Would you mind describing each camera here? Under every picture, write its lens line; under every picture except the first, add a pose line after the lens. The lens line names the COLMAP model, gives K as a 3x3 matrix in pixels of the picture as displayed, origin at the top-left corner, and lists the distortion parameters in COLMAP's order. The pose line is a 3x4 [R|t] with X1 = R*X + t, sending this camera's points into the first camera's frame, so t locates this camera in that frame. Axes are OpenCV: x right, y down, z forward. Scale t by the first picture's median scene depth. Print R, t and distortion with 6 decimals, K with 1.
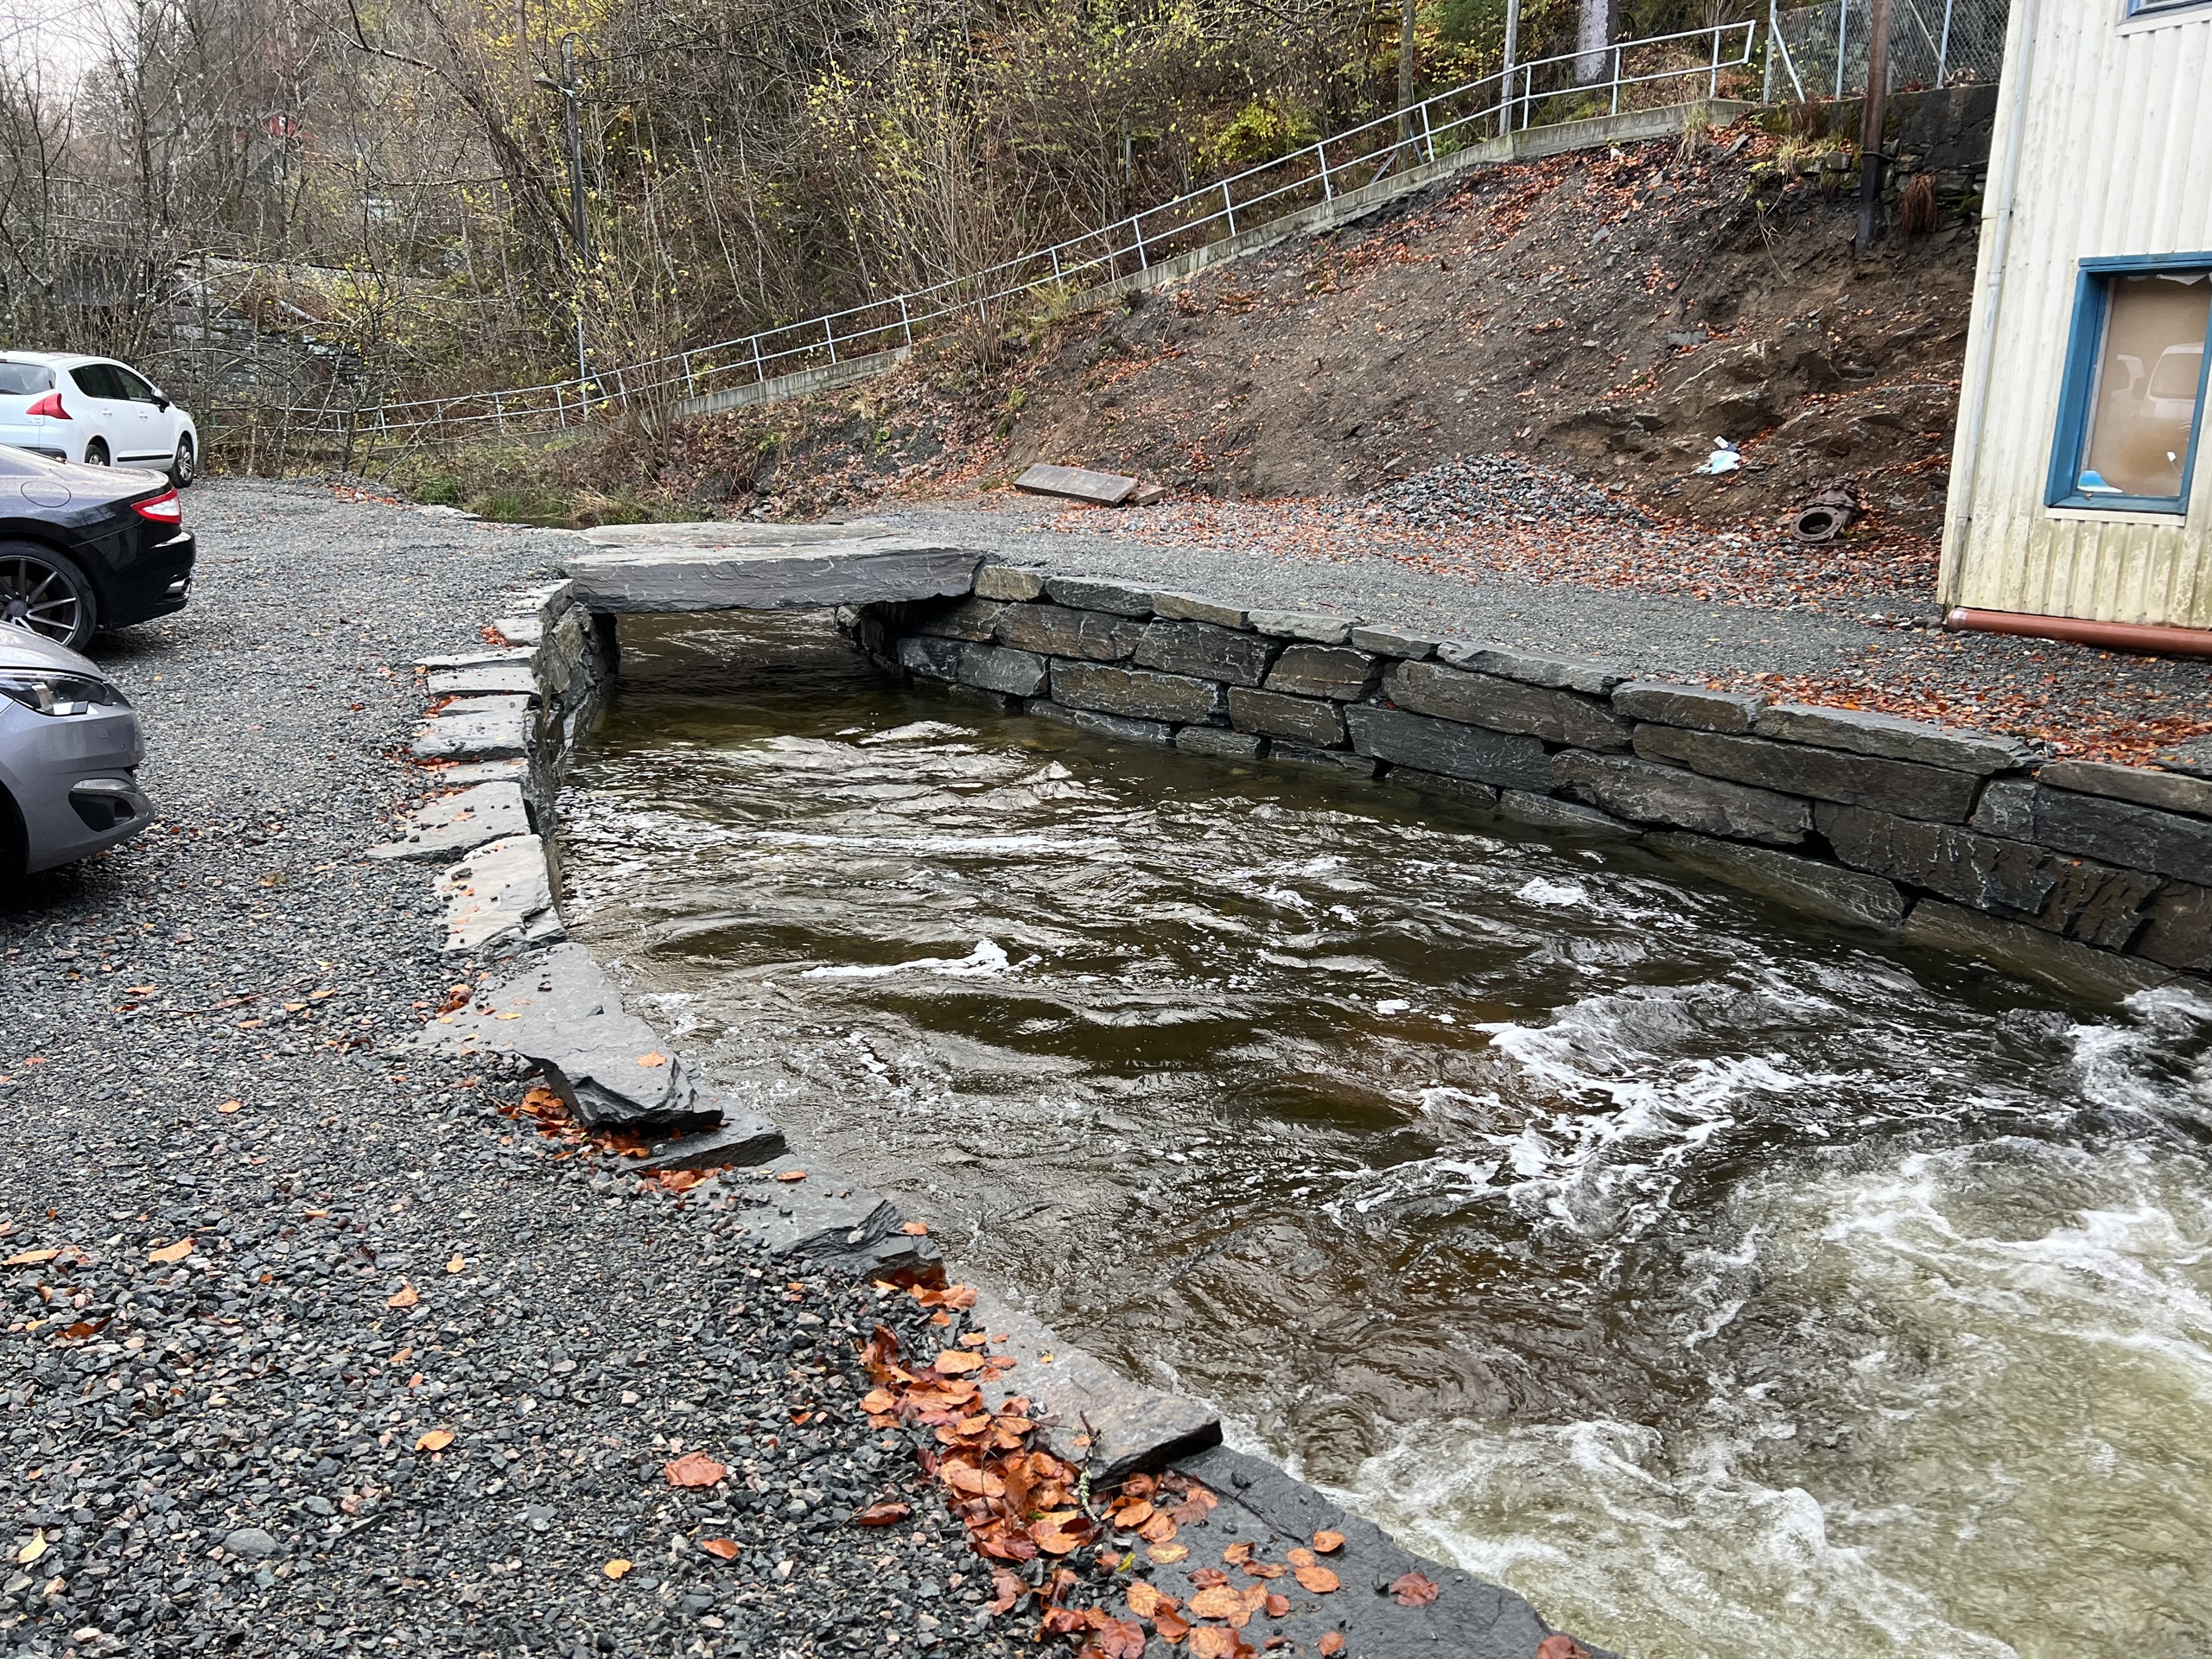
lens RADIAL K [[1633.0, 0, 1124.4], [0, 1633.0, 838.3], [0, 0, 1]] dist [0.057624, -0.063208]
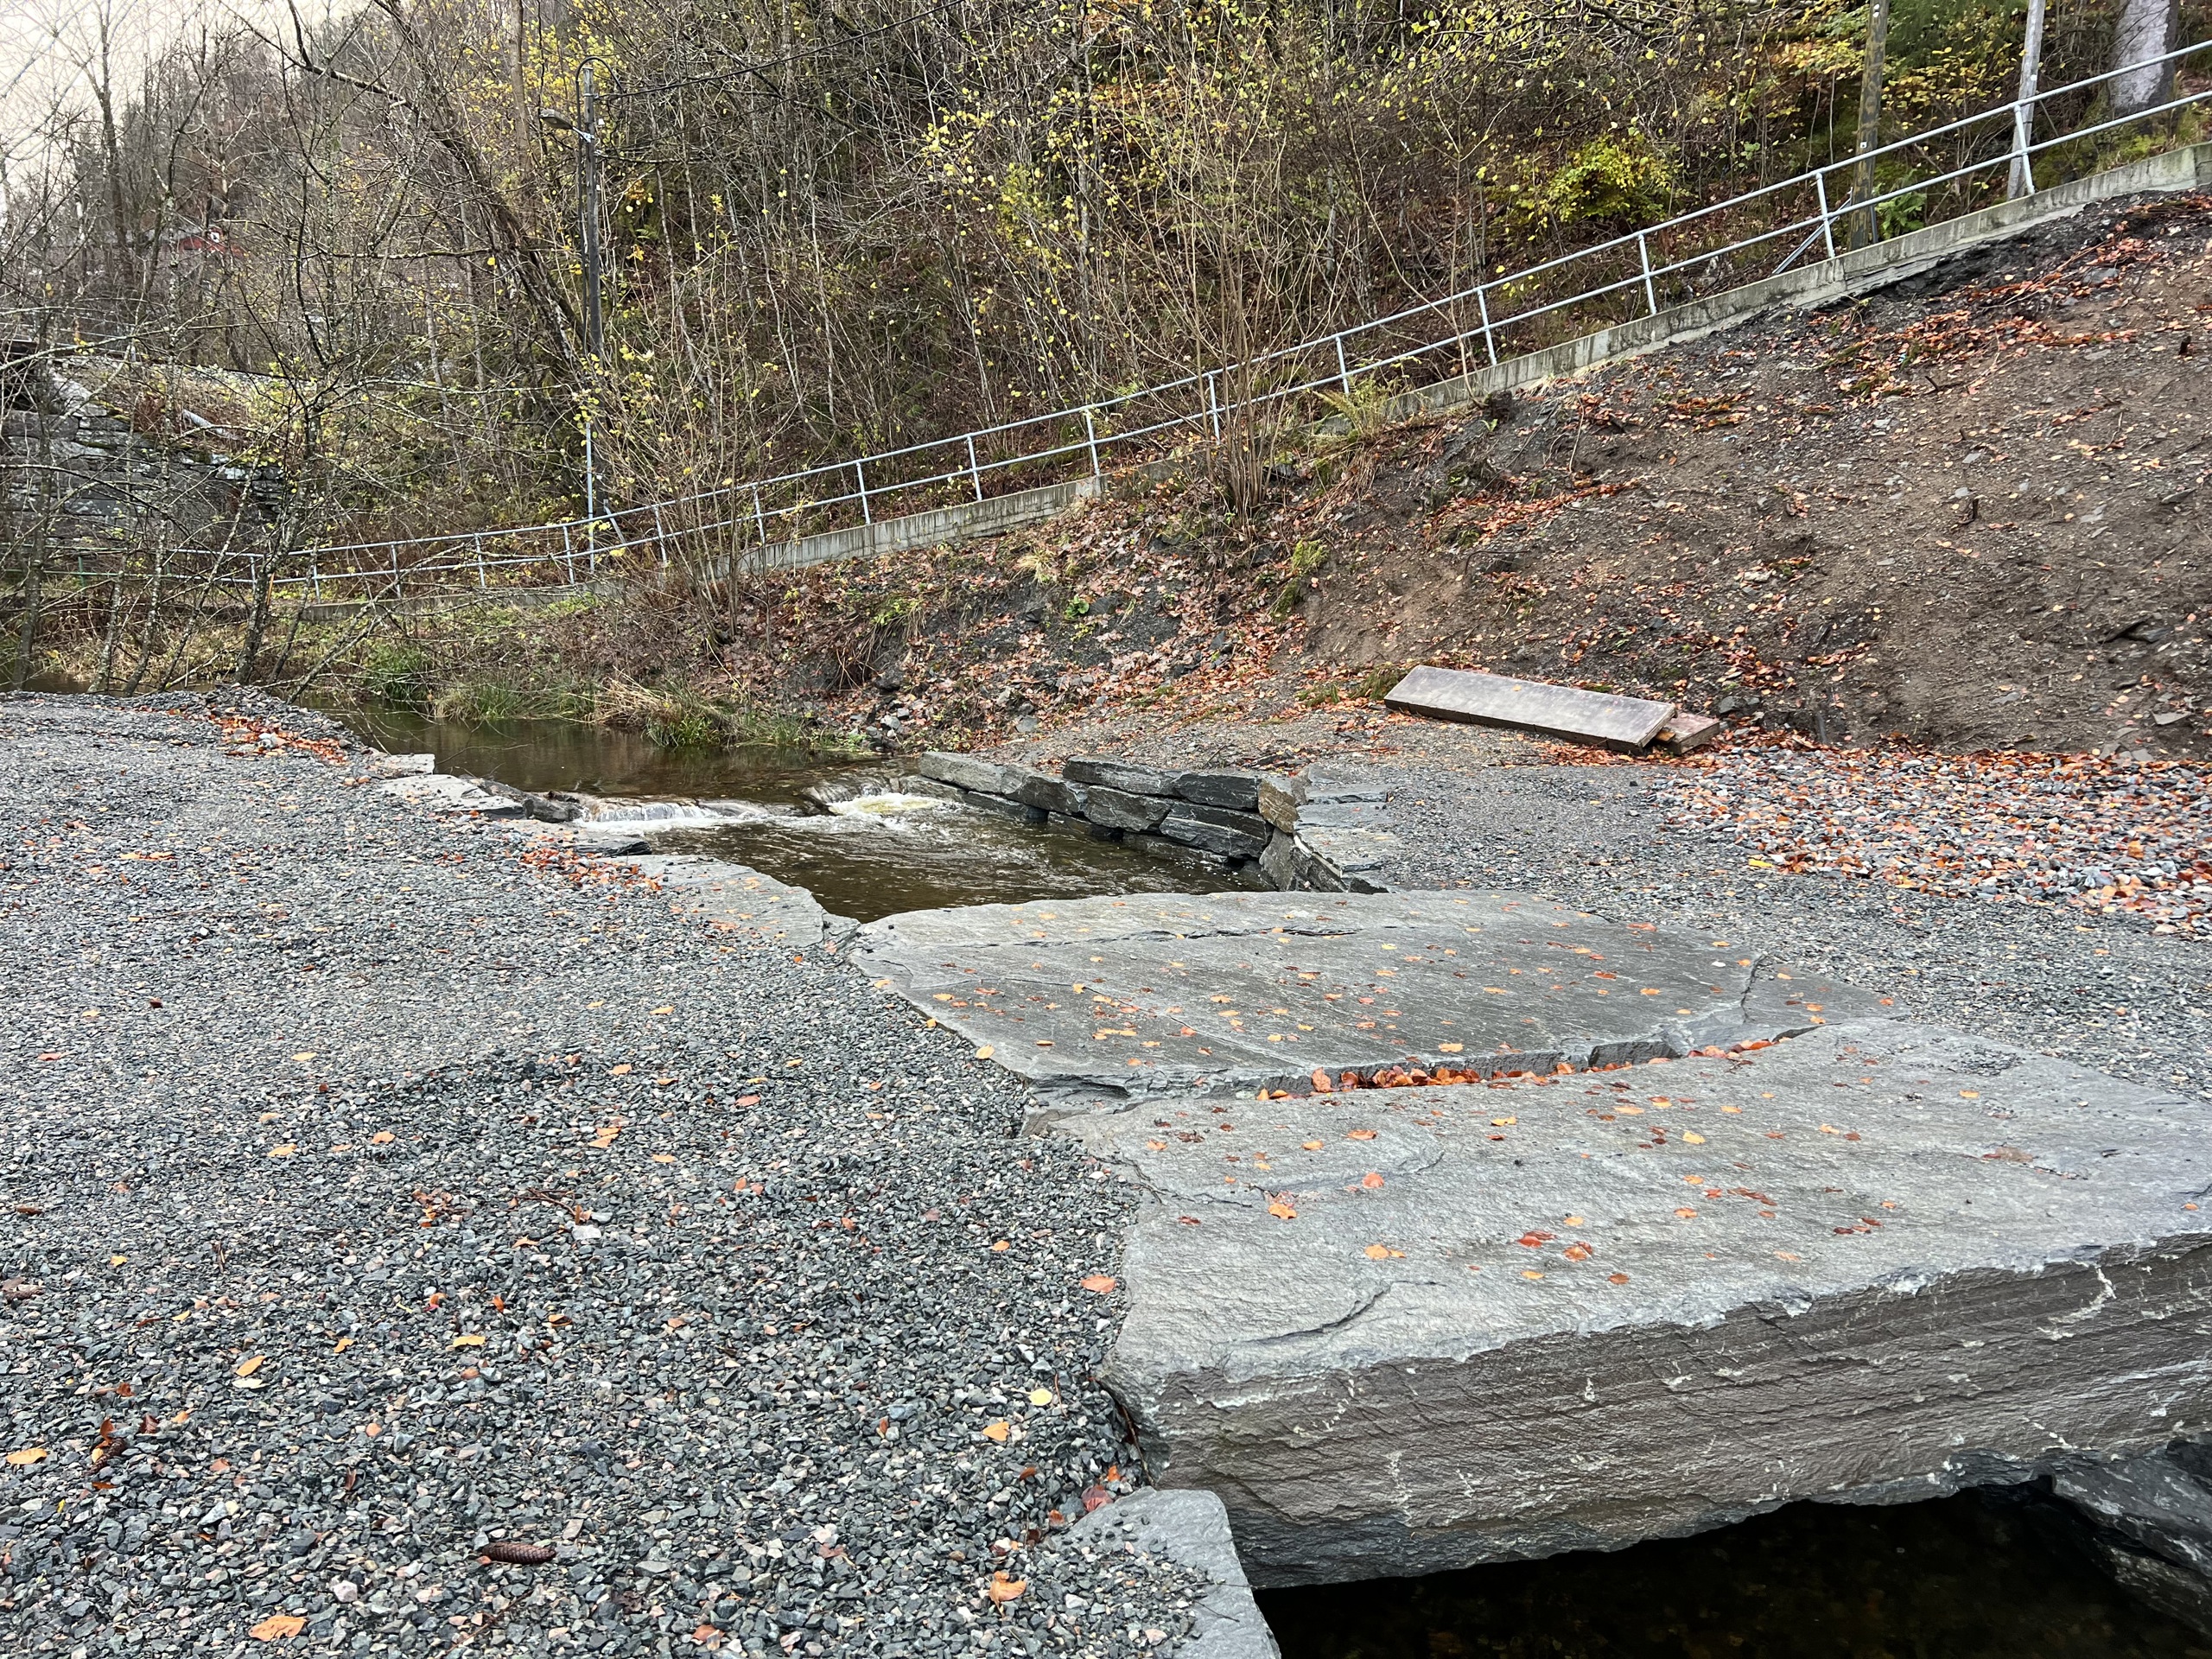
lens RADIAL K [[1633.0, 0, 1099.4], [0, 1633.0, 880.8], [0, 0, 1]] dist [0.057624, -0.063208]
pose [[0.999488, 0.007427, 0.031120, -0.161290], [-0.005640, 0.998352, -0.057116, -0.098127], [-0.031492, 0.056911, 0.997882, 0.348139]]
